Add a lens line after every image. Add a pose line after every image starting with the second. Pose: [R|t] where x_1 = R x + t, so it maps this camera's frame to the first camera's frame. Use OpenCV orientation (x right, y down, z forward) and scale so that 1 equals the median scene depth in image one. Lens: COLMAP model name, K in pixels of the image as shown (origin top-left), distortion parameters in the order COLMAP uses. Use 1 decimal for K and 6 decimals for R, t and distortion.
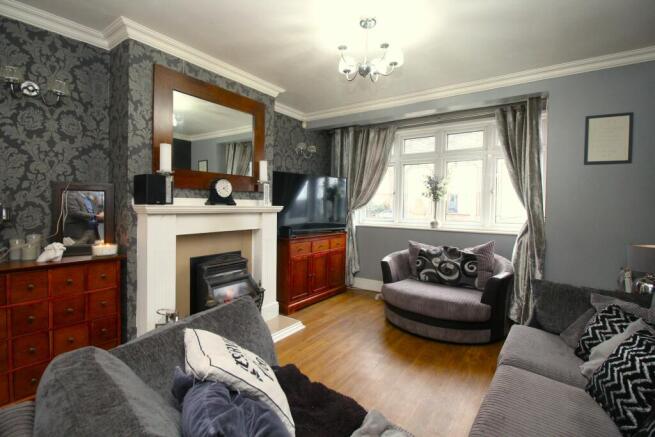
lens RADIAL K [[306.9, 0, 328.2], [0, 306.9, 210.8], [0, 0, 1]] dist [0.024499, -0.025836]
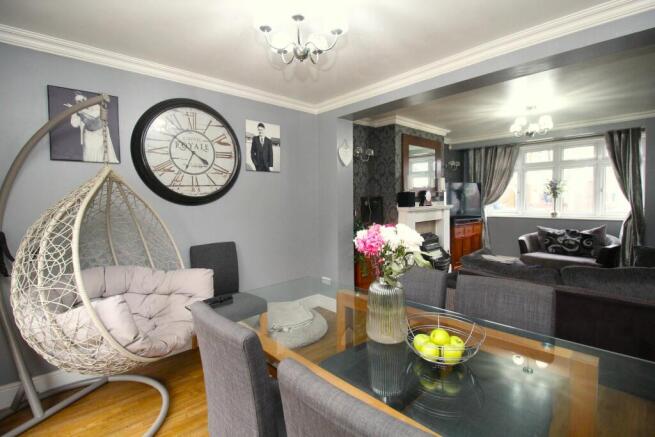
lens RADIAL K [[306.9, 0, 328.2], [0, 306.9, 210.8], [0, 0, 1]] dist [0.024499, -0.025836]
pose [[0.979642, -0.020124, -0.199743, -0.433269], [0.025060, 0.999439, 0.022217, -0.033789], [0.199184, -0.026770, 0.979596, -0.654338]]
